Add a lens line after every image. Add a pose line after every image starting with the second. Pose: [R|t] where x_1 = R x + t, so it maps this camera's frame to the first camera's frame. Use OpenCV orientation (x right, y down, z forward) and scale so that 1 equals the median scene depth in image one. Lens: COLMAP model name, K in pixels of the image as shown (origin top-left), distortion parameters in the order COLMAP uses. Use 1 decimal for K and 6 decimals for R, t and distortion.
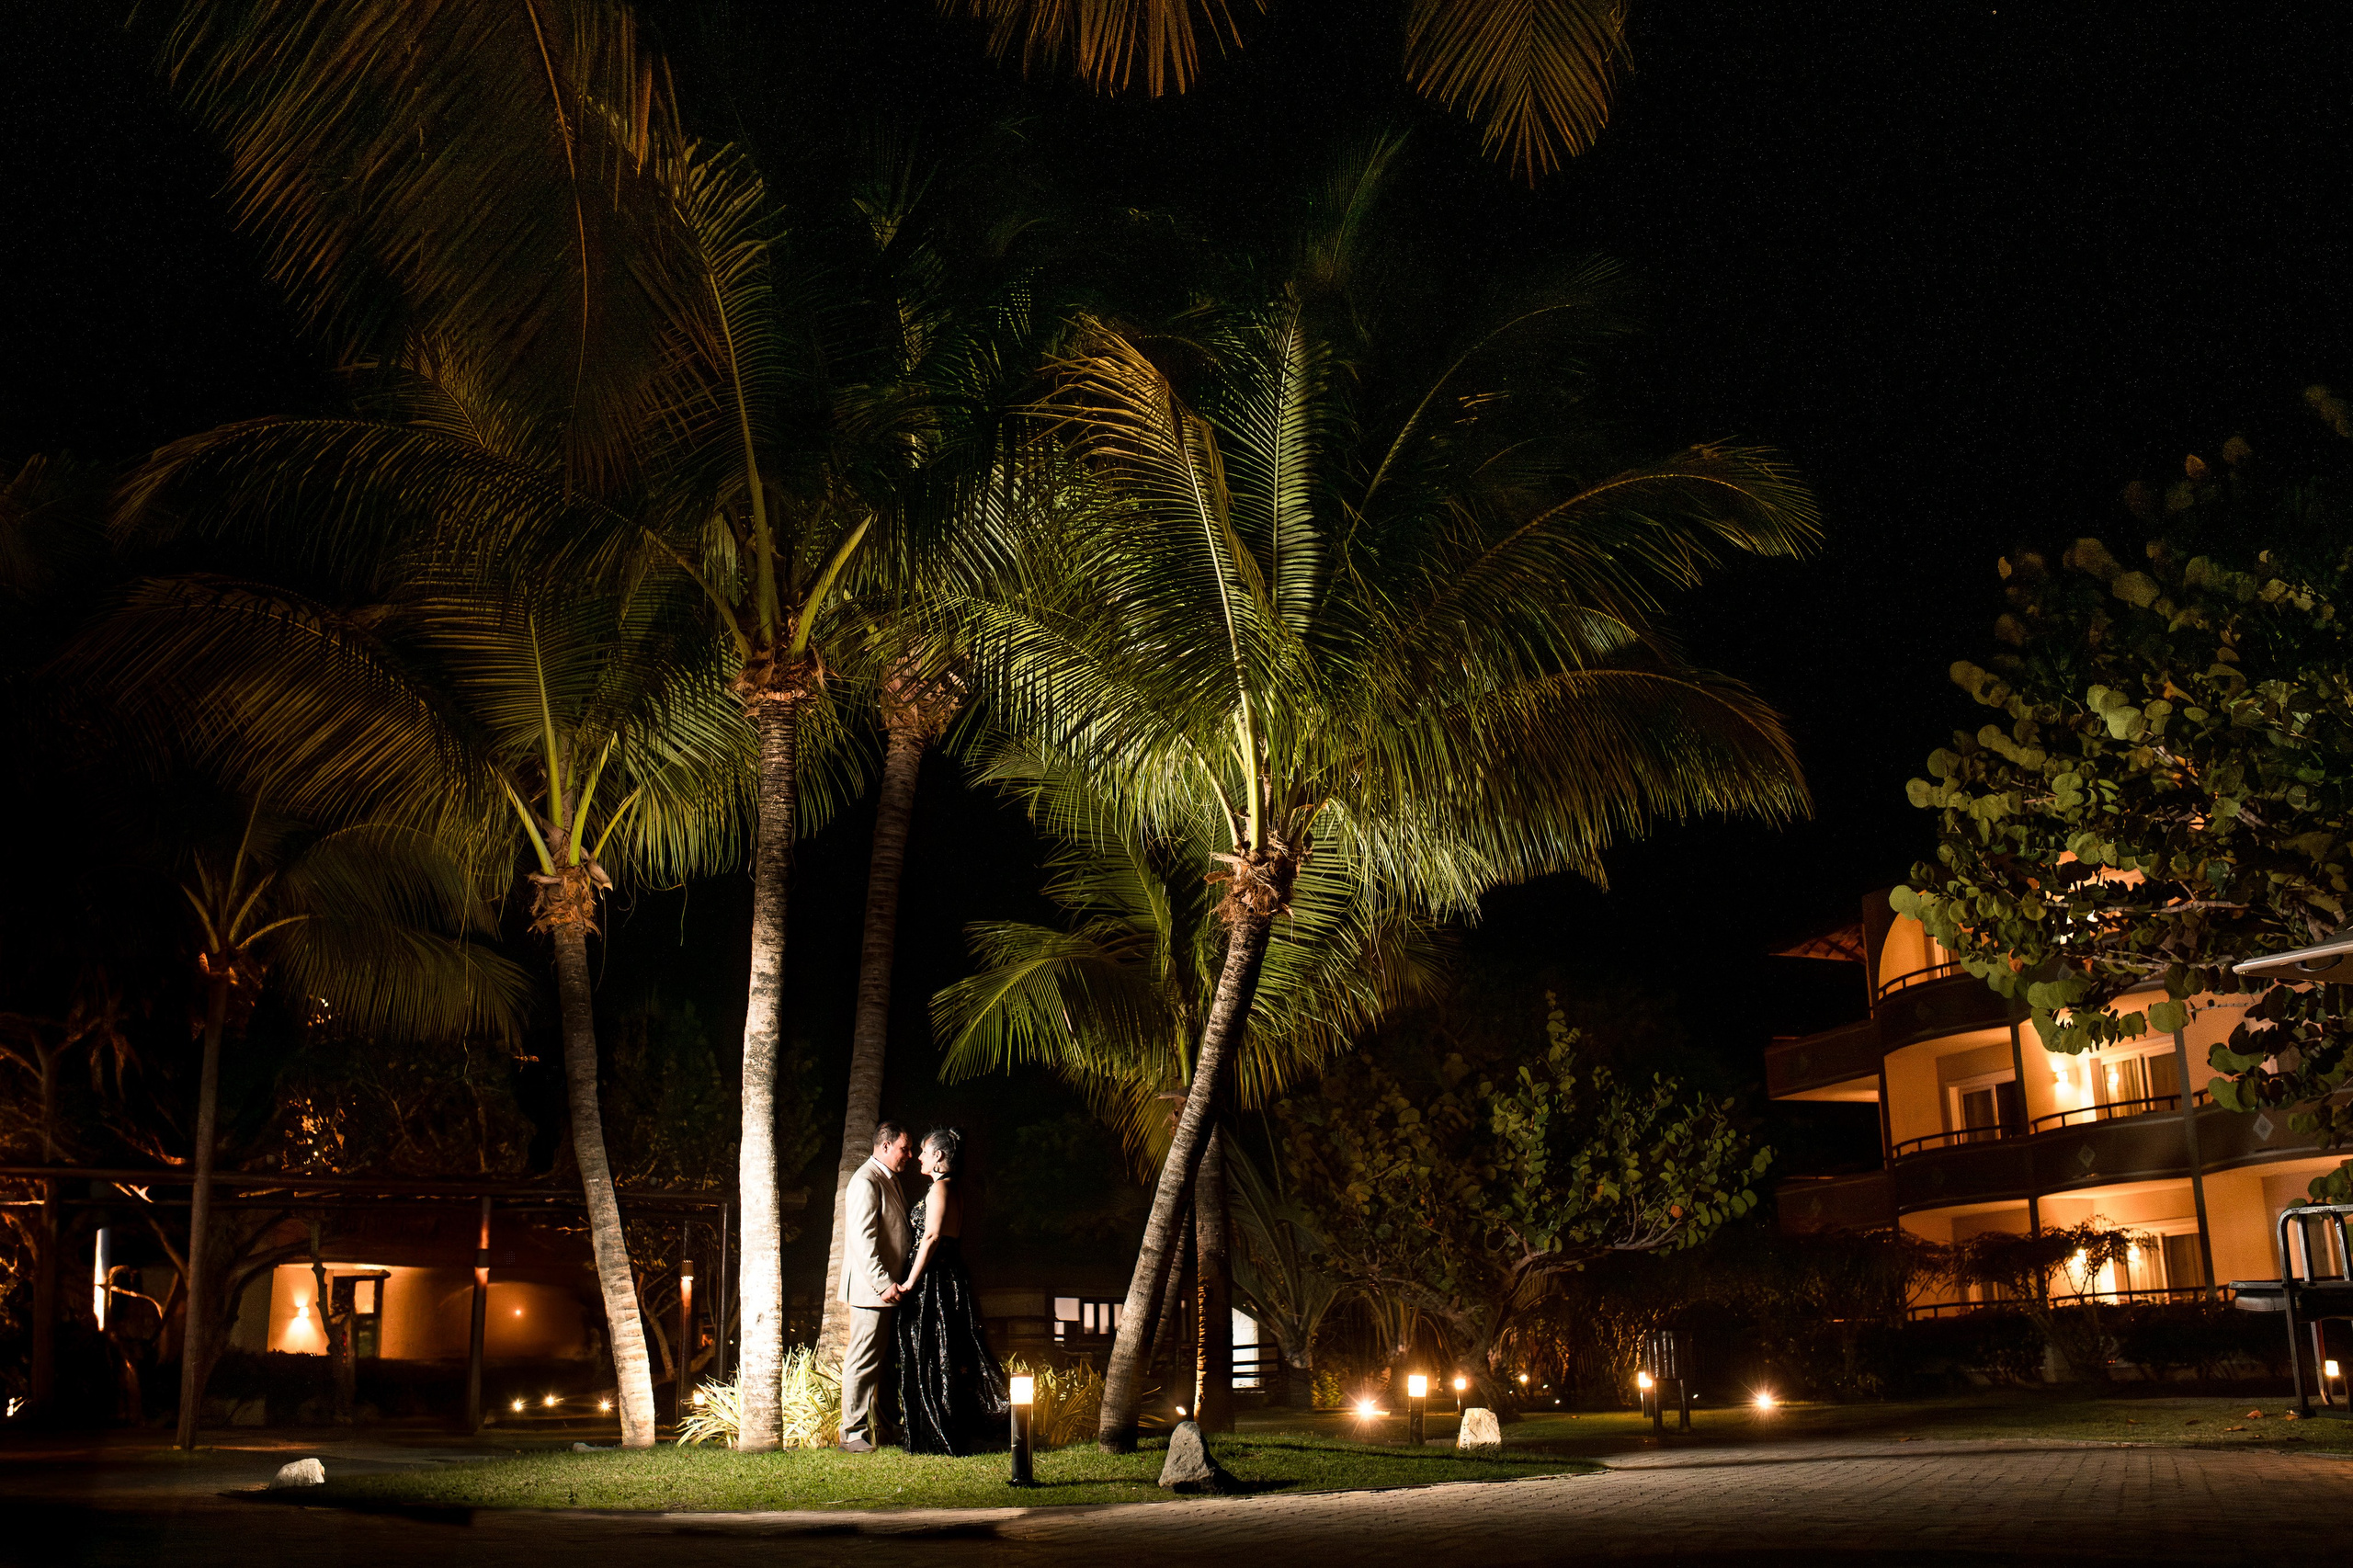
lens RADIAL K [[2447.9, 0, 1175.0], [0, 2447.9, 762.4], [0, 0, 1]] dist [-0.049246, 0.294822]
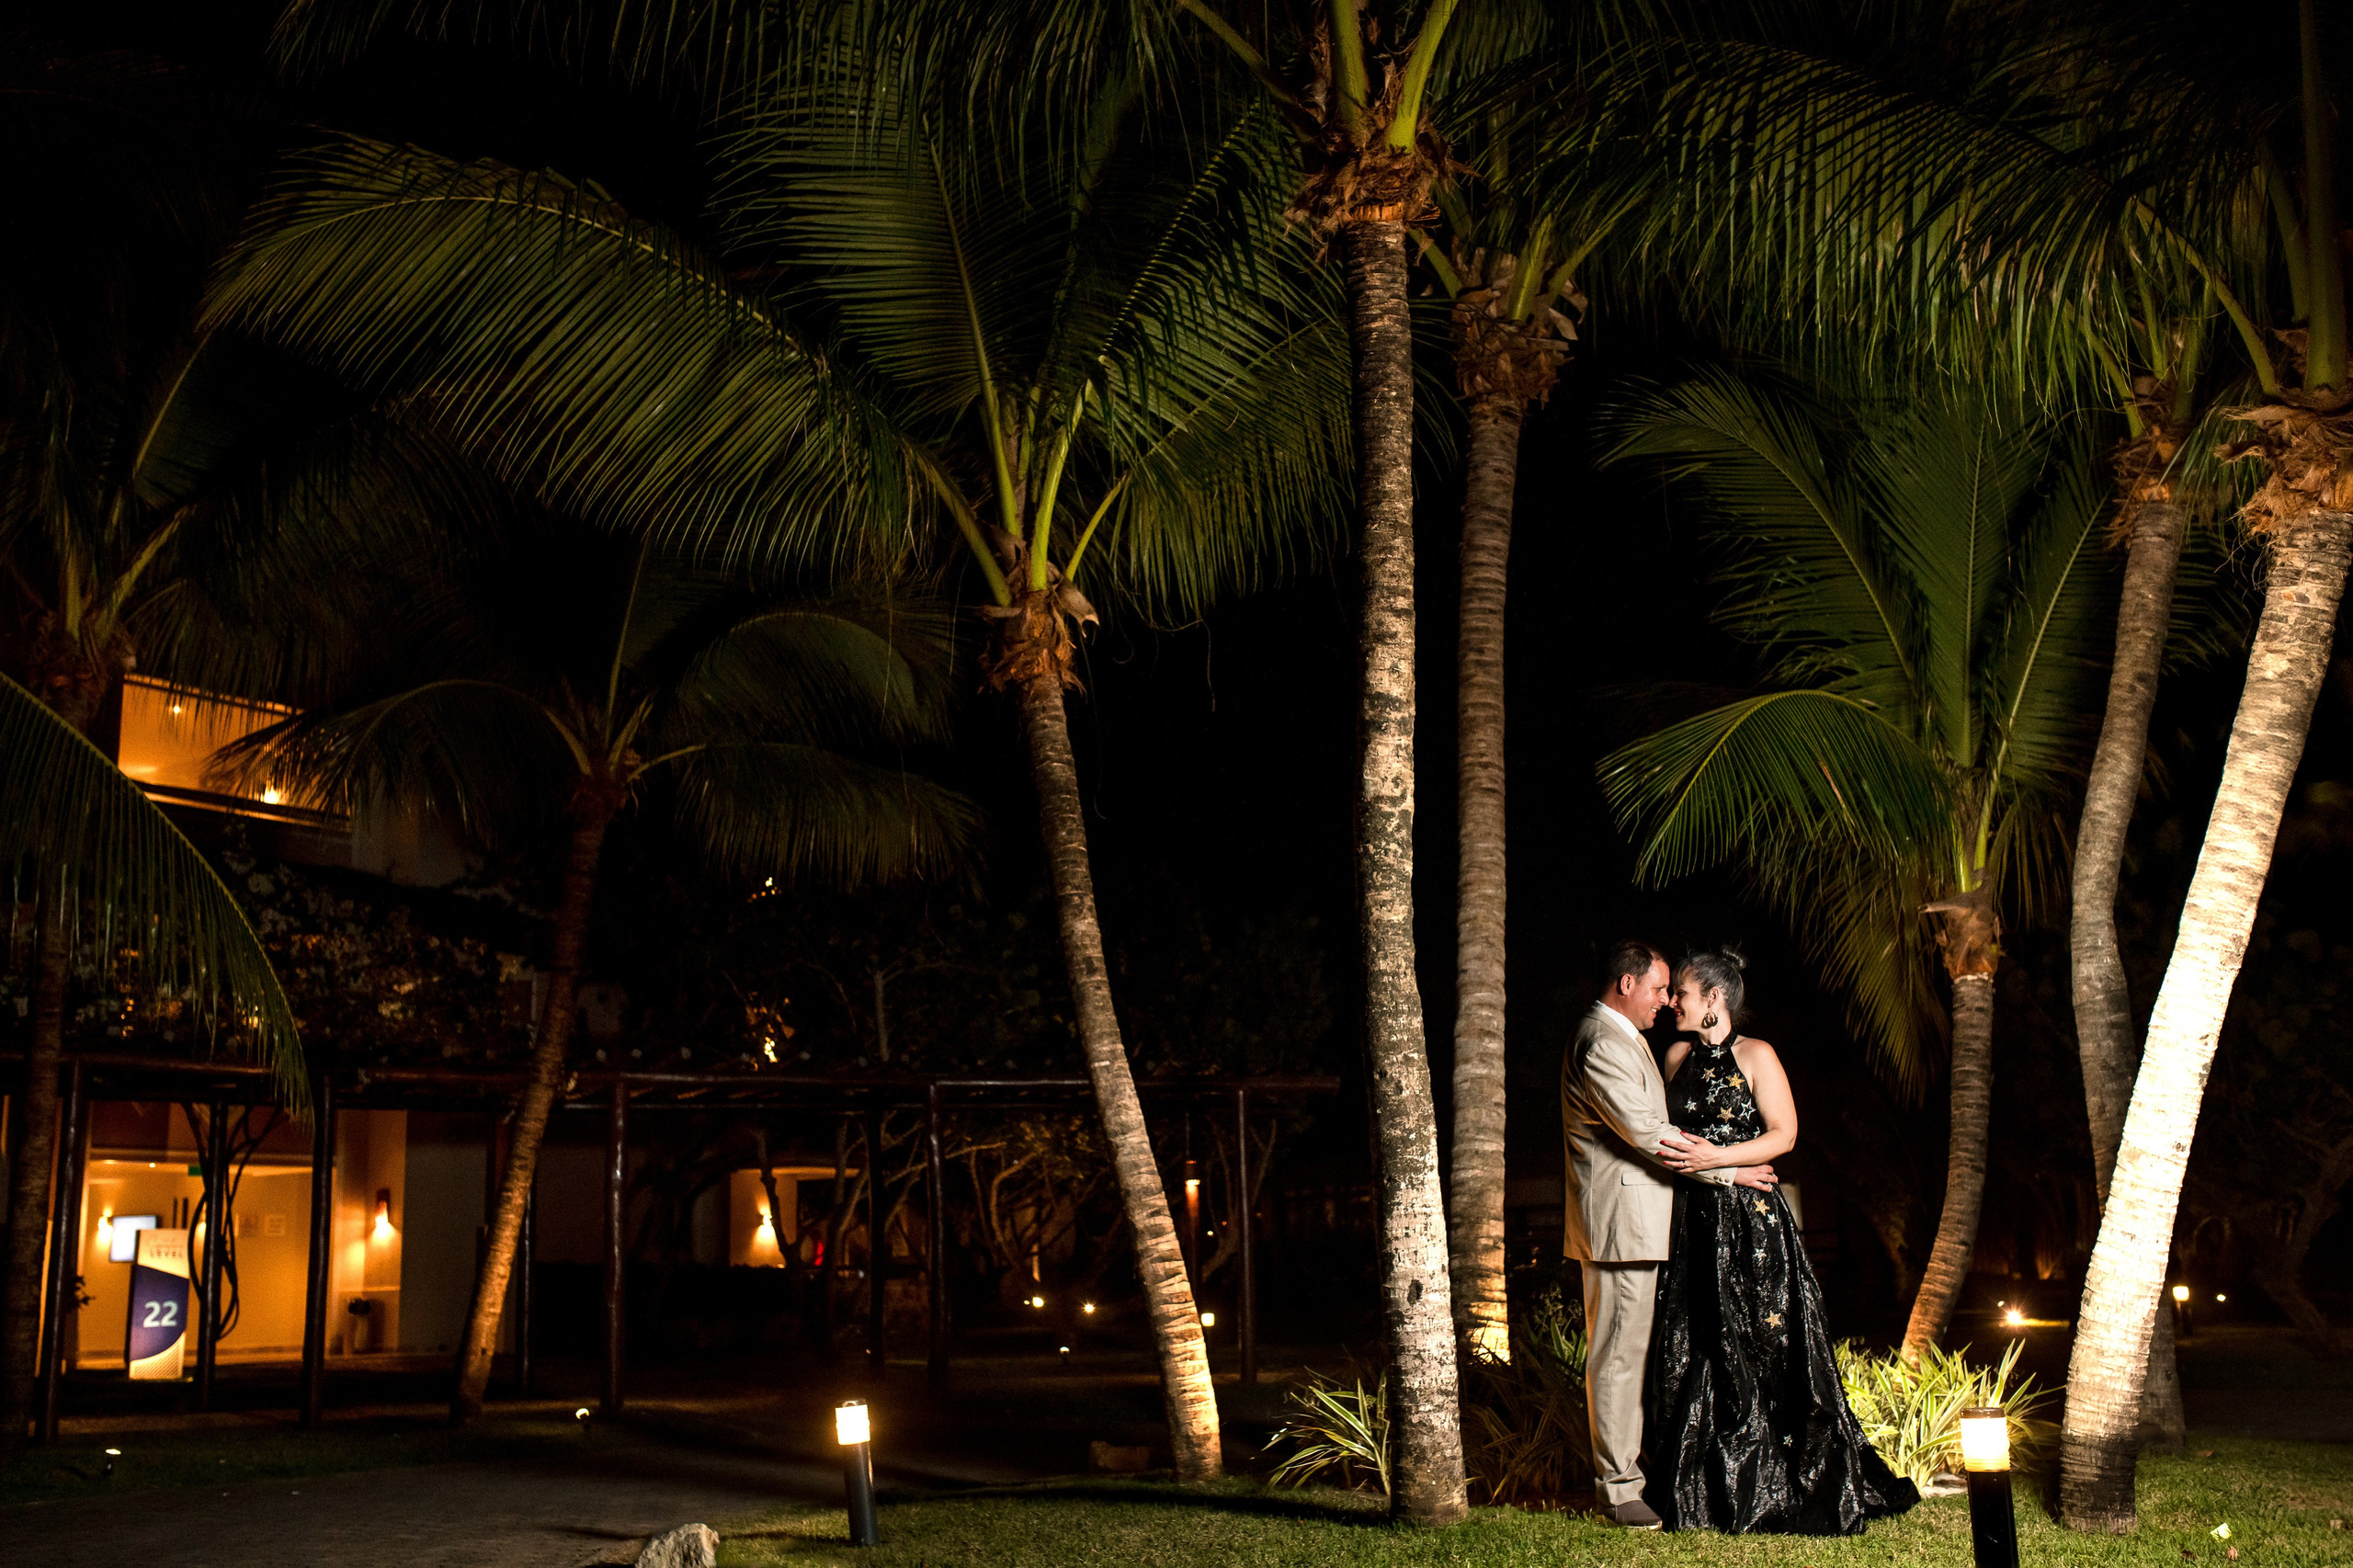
lens RADIAL K [[2447.9, 0, 1175.0], [0, 2447.9, 762.4], [0, 0, 1]] dist [-0.049246, 0.294822]
pose [[0.983117, -0.052432, -0.175304, -0.095798], [0.060724, 0.997259, 0.042277, 0.062347], [0.172606, -0.052209, 0.983606, 0.351321]]
